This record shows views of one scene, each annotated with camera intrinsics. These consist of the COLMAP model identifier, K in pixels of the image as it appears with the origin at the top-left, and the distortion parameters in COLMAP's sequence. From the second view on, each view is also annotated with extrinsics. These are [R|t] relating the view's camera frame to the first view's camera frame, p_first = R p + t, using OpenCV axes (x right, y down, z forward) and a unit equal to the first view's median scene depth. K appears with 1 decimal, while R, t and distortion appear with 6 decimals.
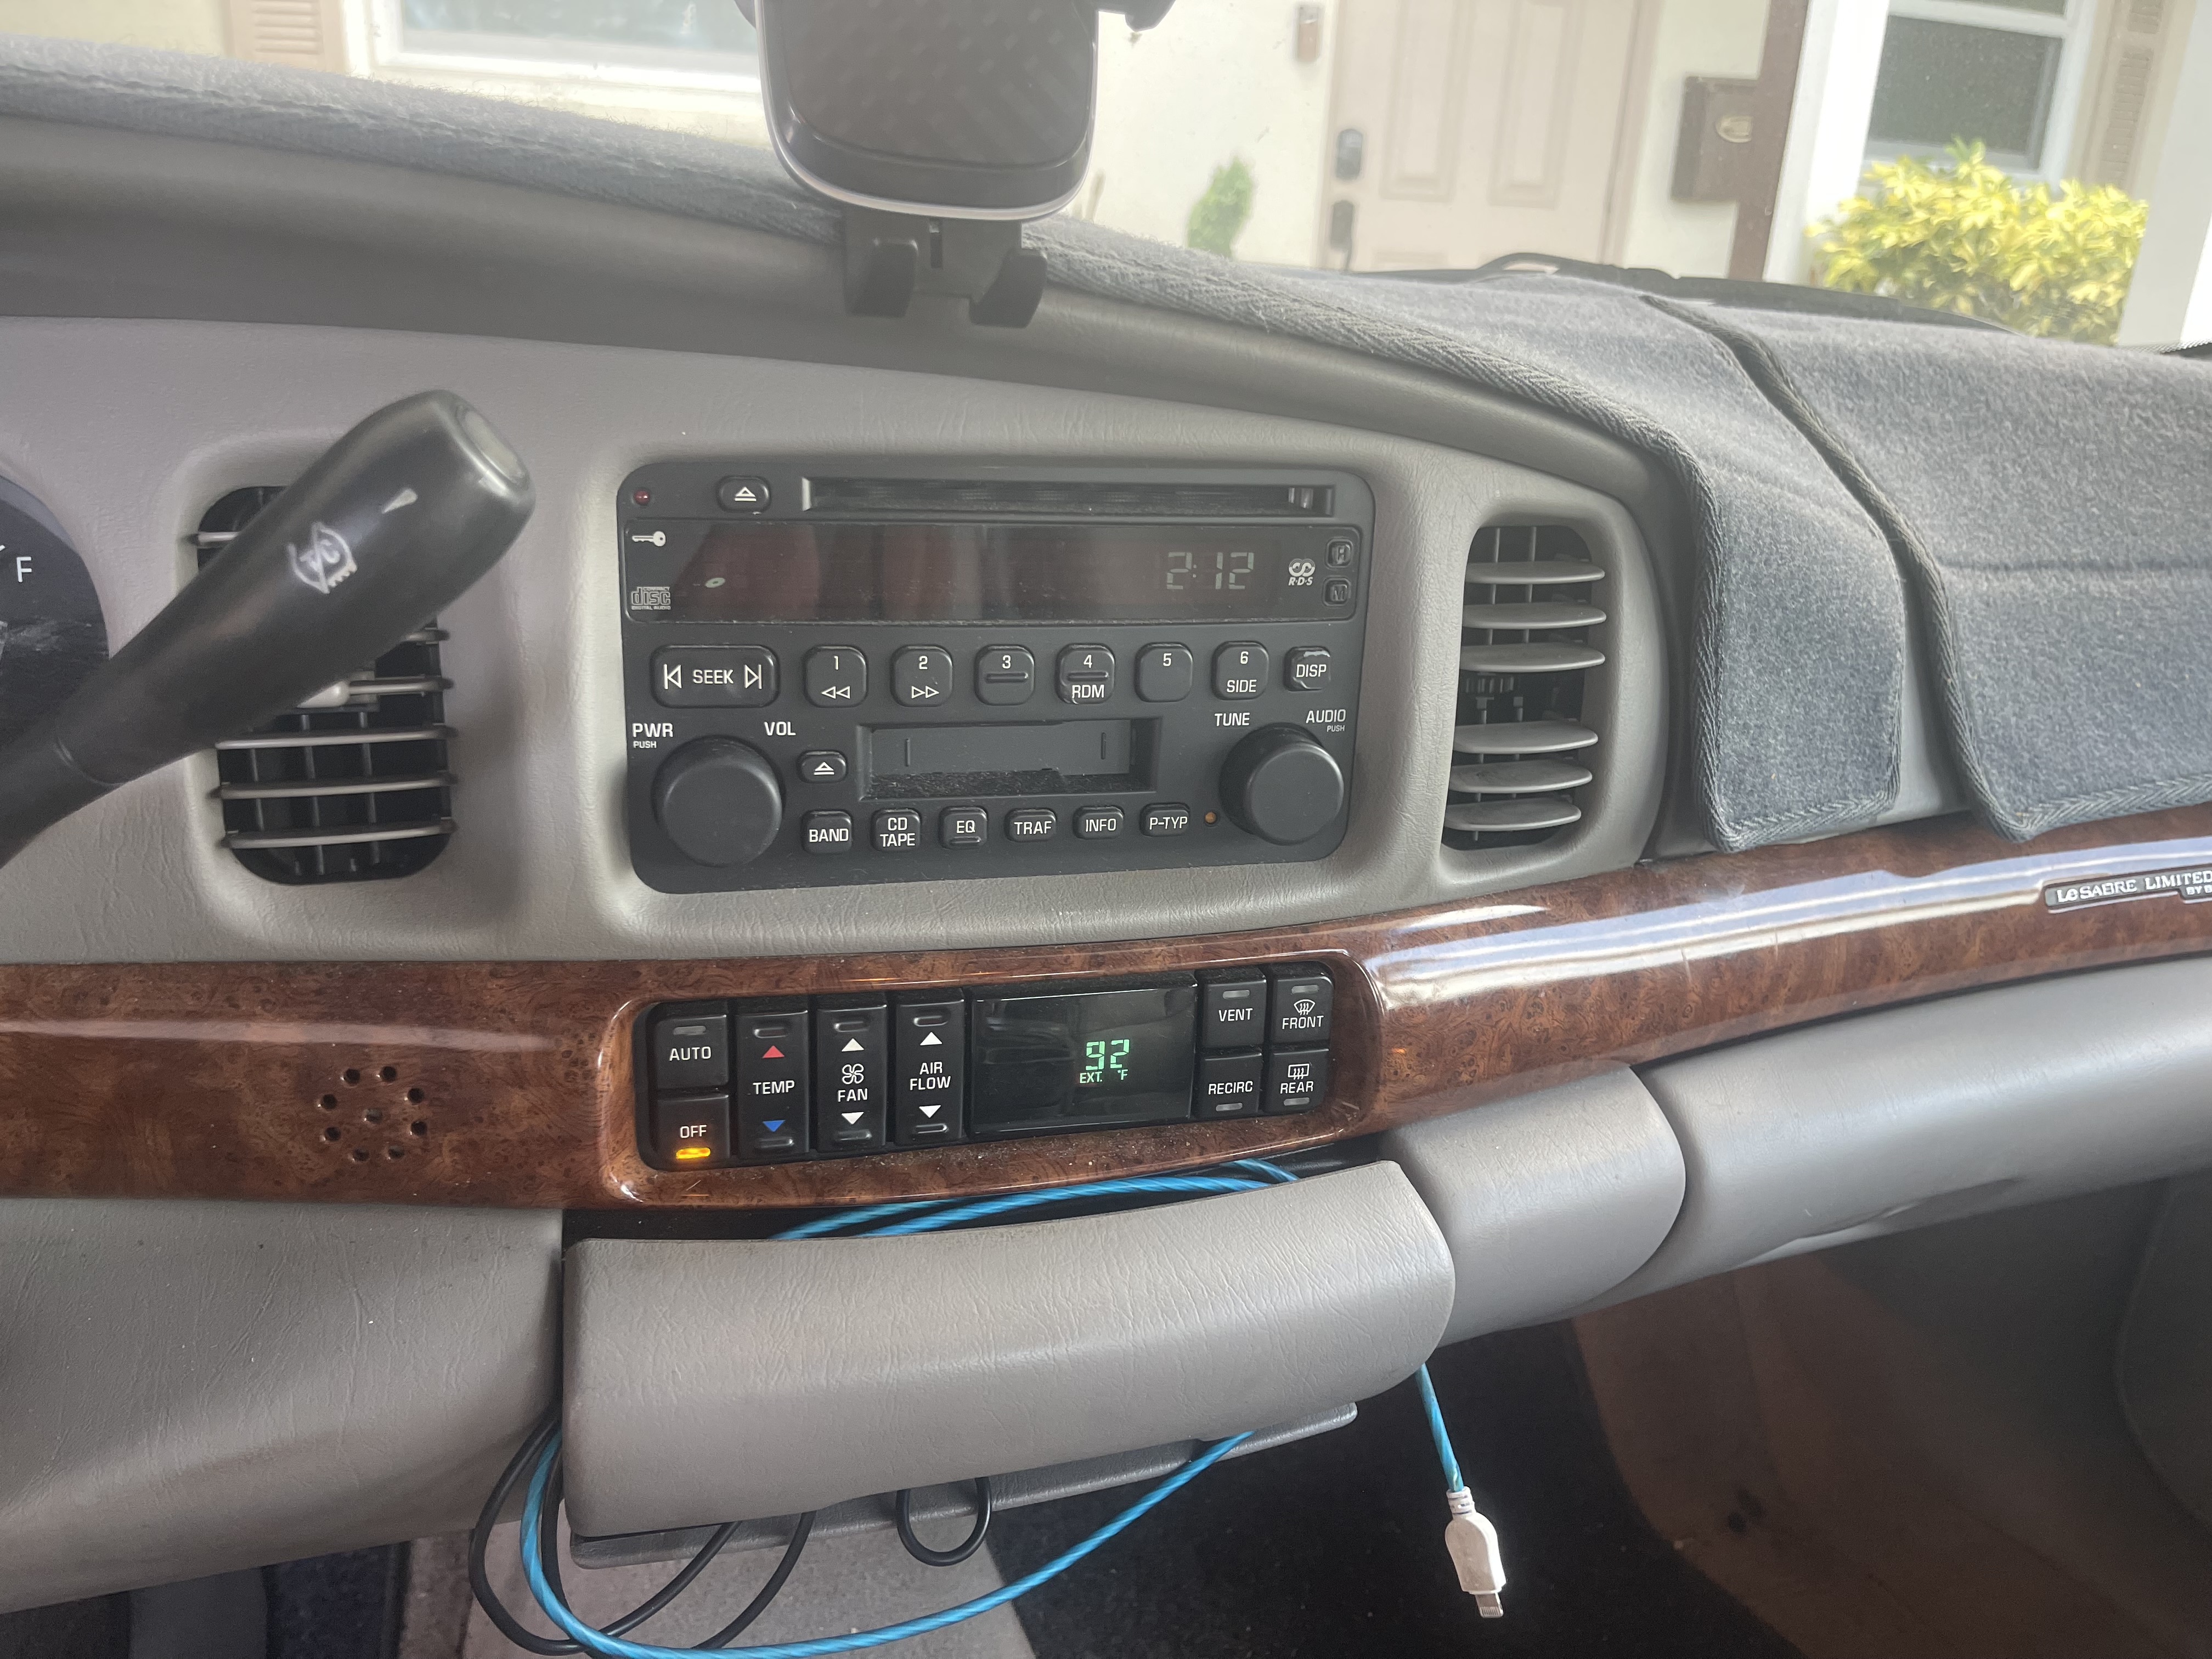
lens RADIAL K [[1656.1, 0, 1106.0], [0, 1656.1, 829.5], [0, 0, 1]] dist [0.051620, -0.028611]
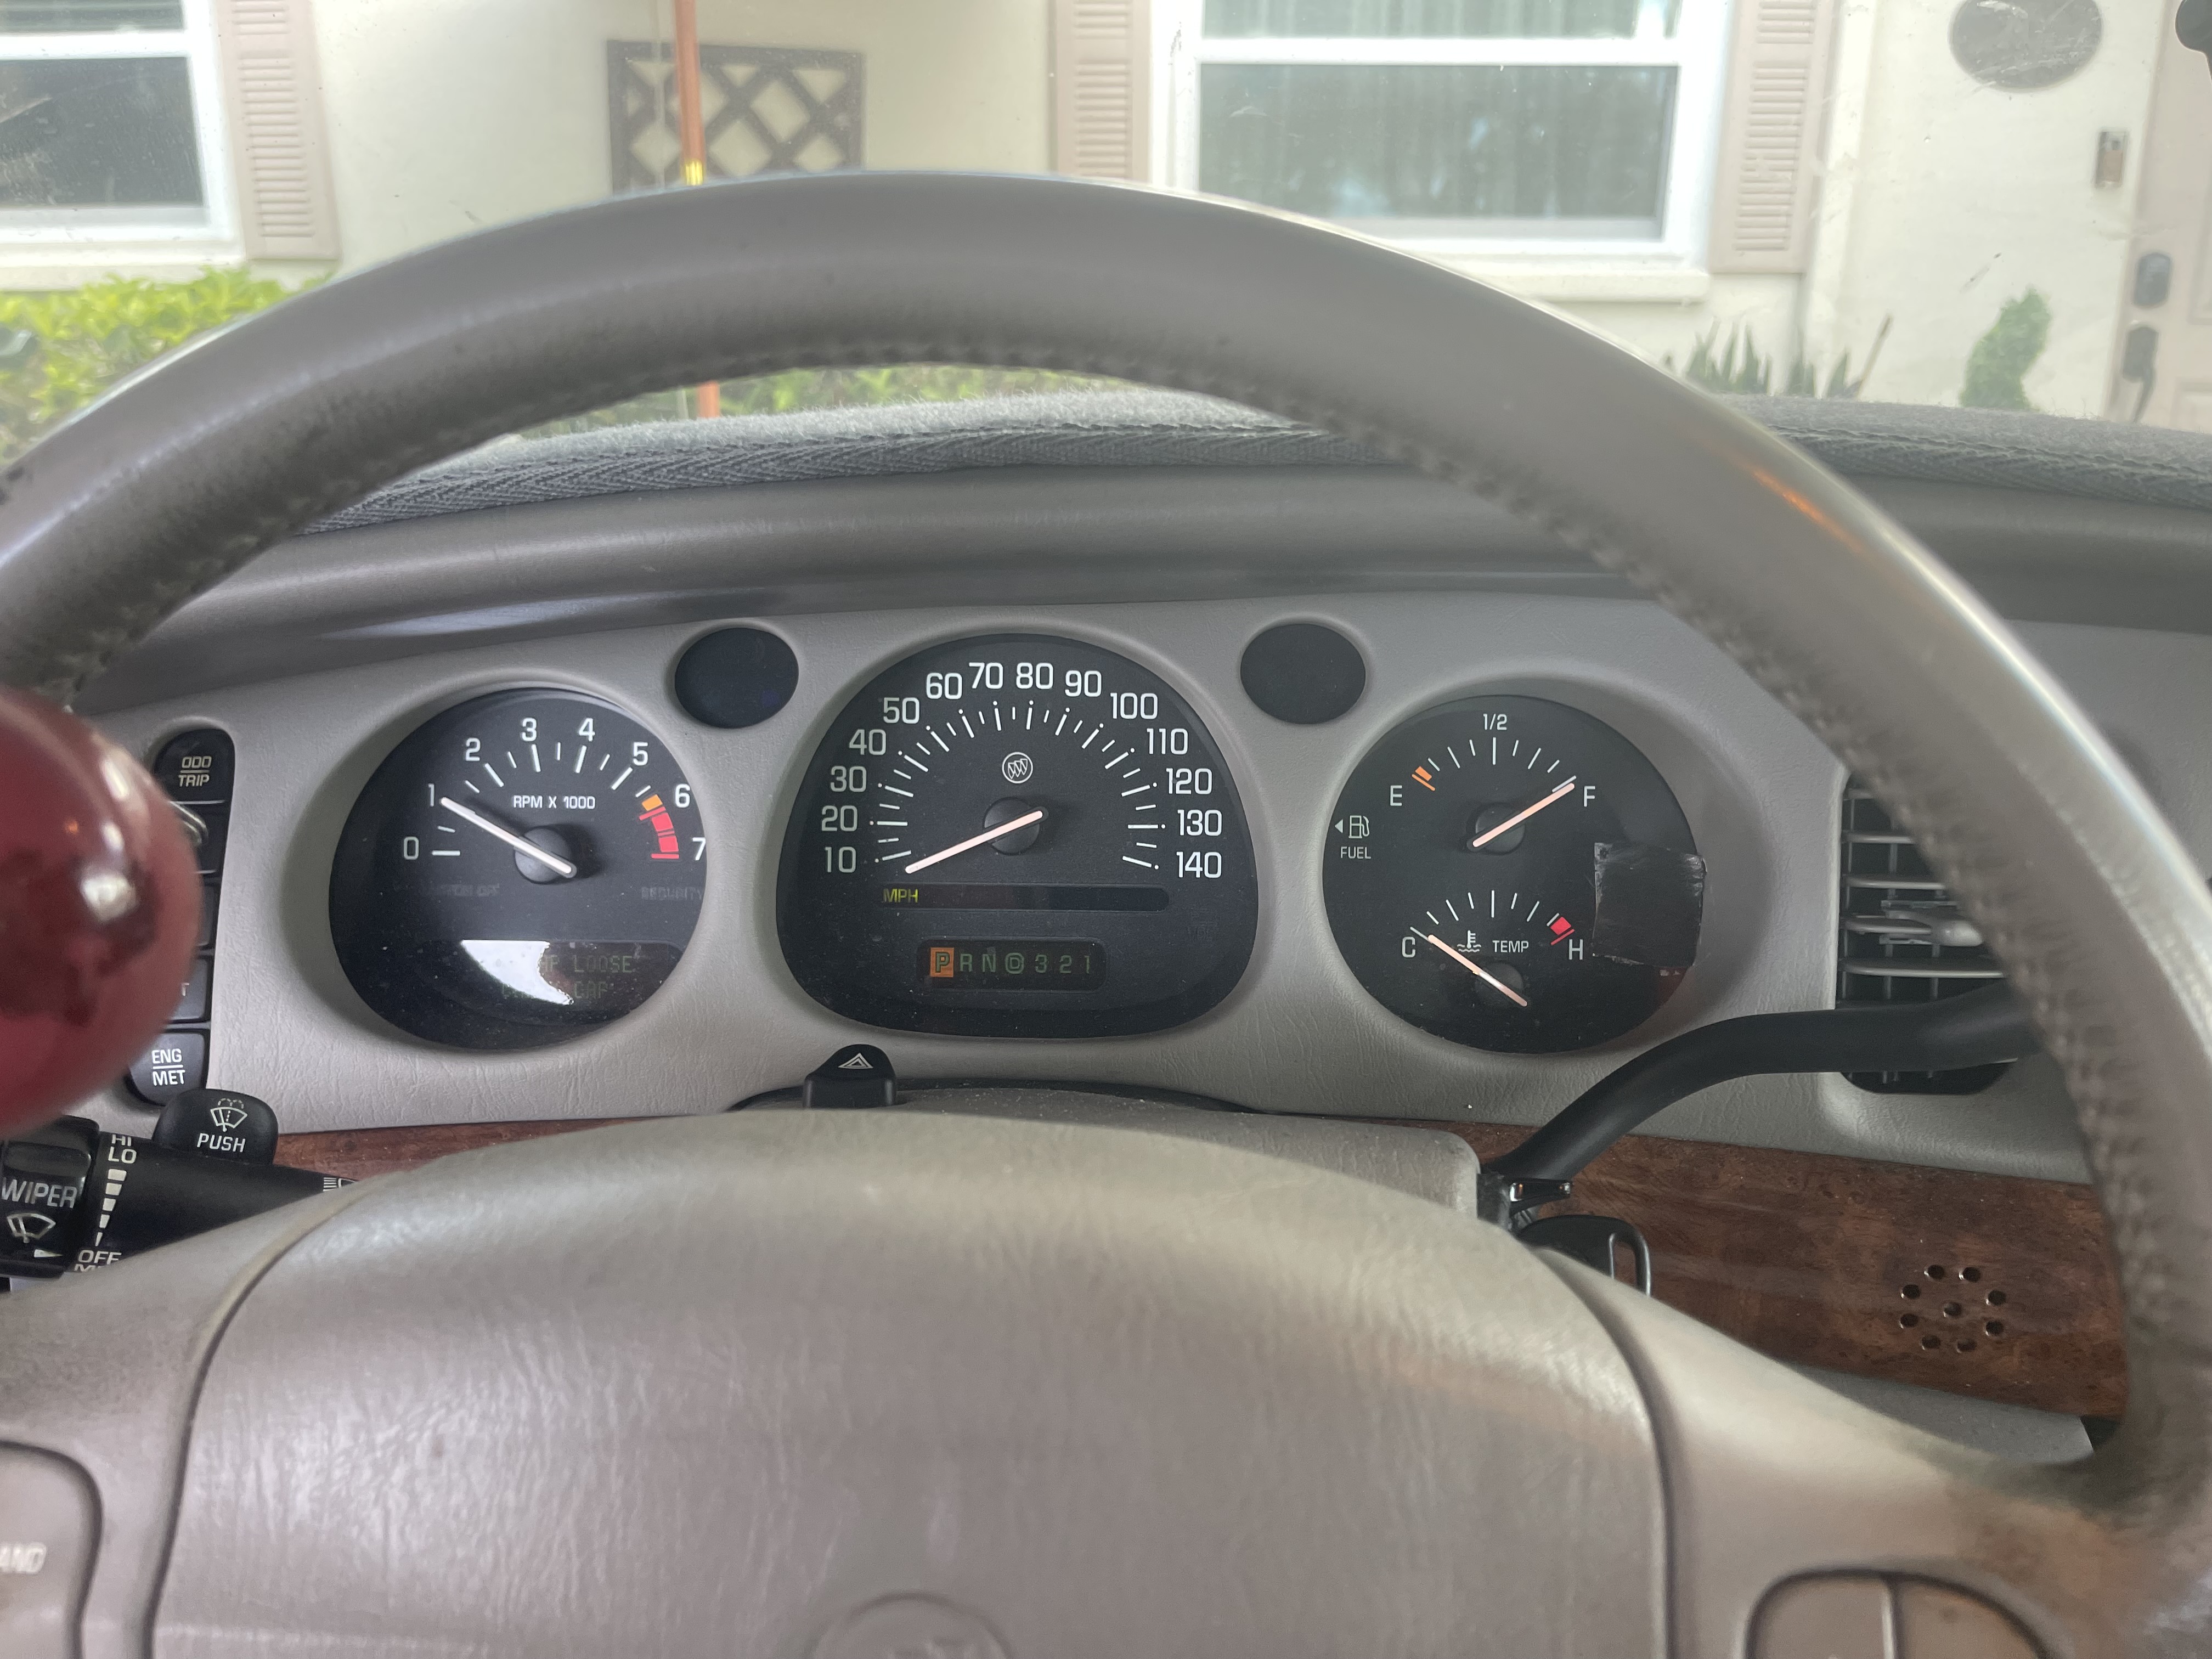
lens RADIAL K [[1656.1, 0, 1106.0], [0, 1656.1, 829.5], [0, 0, 1]] dist [0.051620, -0.028611]
pose [[0.949359, 0.059618, -0.308484, -0.273098], [-0.079572, 0.995446, -0.052500, -0.018380], [0.303949, 0.074388, 0.949780, -0.107520]]
